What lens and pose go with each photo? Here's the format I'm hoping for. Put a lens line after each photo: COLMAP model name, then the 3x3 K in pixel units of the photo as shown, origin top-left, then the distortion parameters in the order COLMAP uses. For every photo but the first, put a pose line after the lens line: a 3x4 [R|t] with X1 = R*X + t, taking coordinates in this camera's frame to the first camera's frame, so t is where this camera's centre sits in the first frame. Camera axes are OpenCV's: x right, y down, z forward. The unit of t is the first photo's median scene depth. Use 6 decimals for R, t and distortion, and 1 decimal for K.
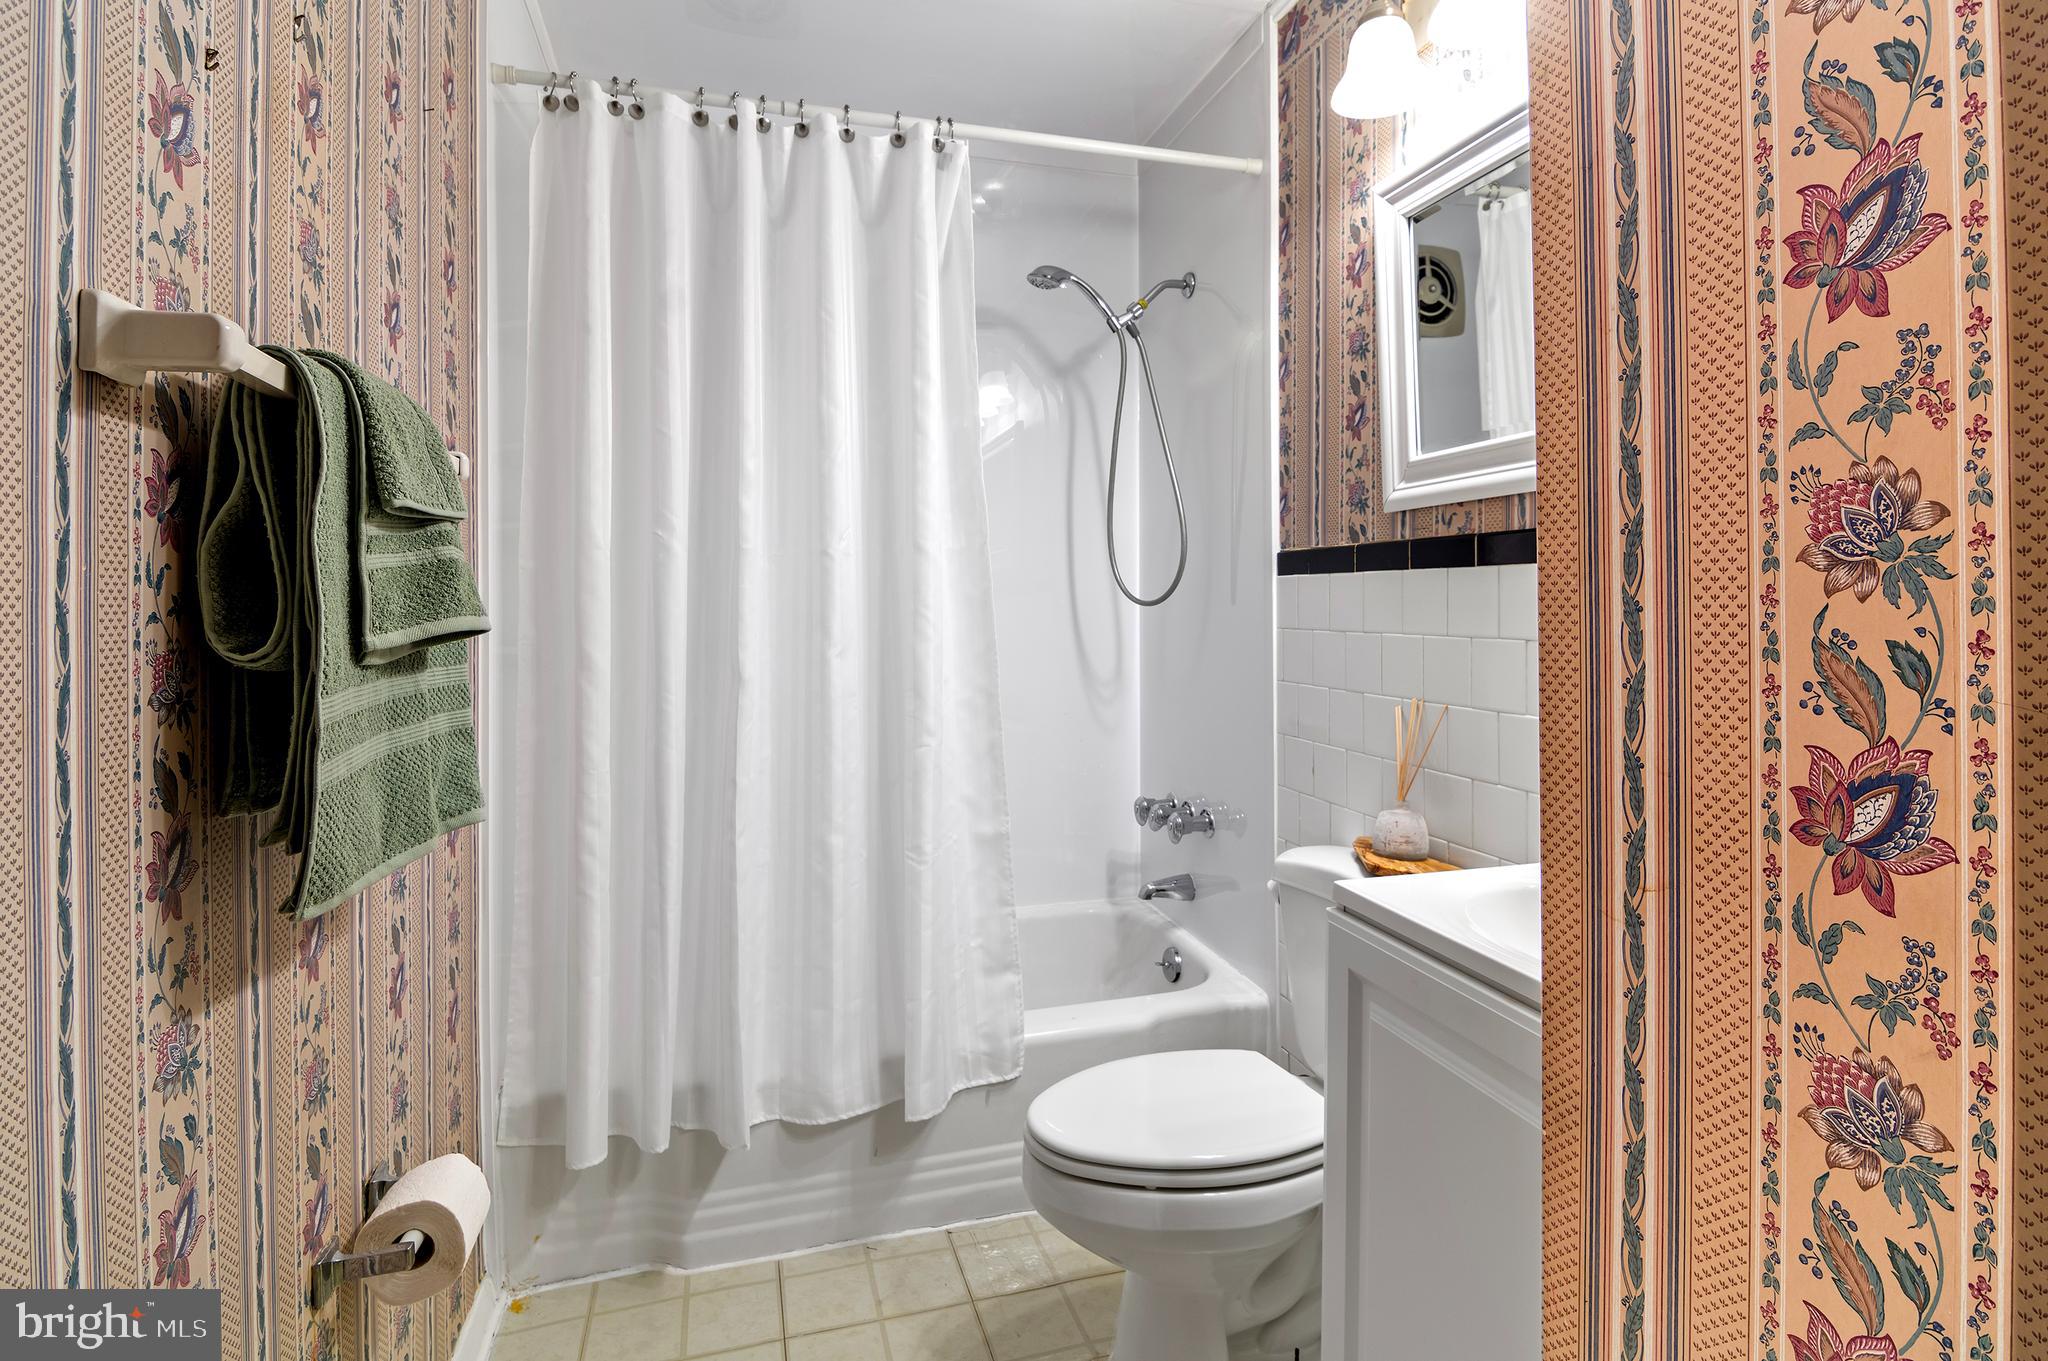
lens RADIAL K [[971.5, 0, 1026.5], [0, 971.5, 657.5], [0, 0, 1]] dist [0.001720, -0.000211]
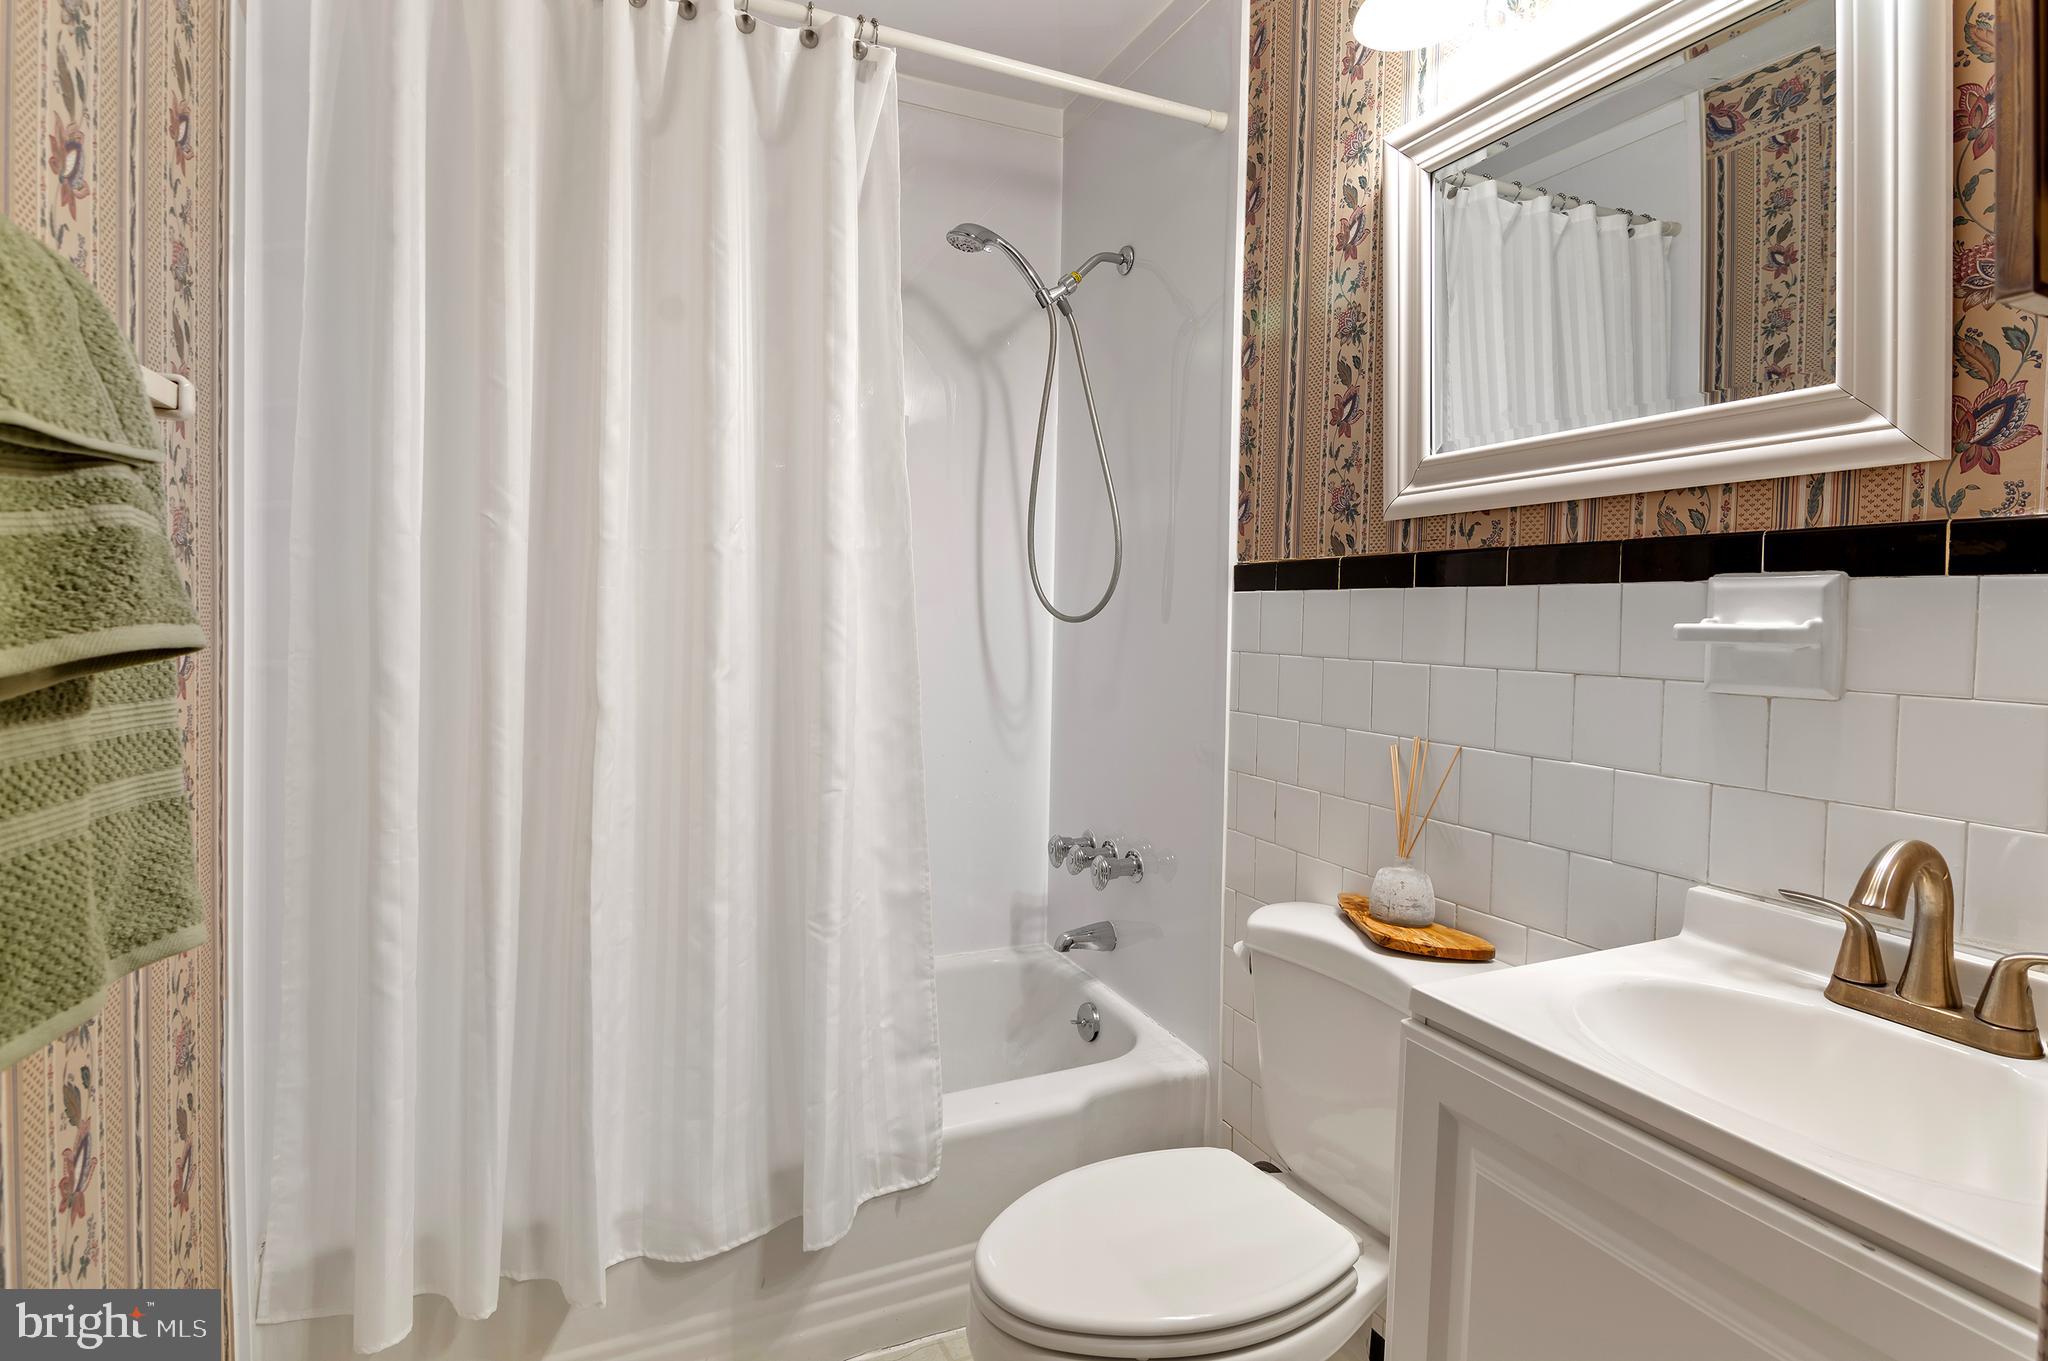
lens RADIAL K [[1005.7, 0, 1024.0], [0, 1005.7, 680.5], [0, 0, 1]] dist [-0.001621, -0.004708]
pose [[0.991204, 0.012079, 0.131789, -0.058763], [-0.013115, 0.999890, 0.006992, -0.008881], [-0.131690, -0.008659, 0.991253, 0.146756]]
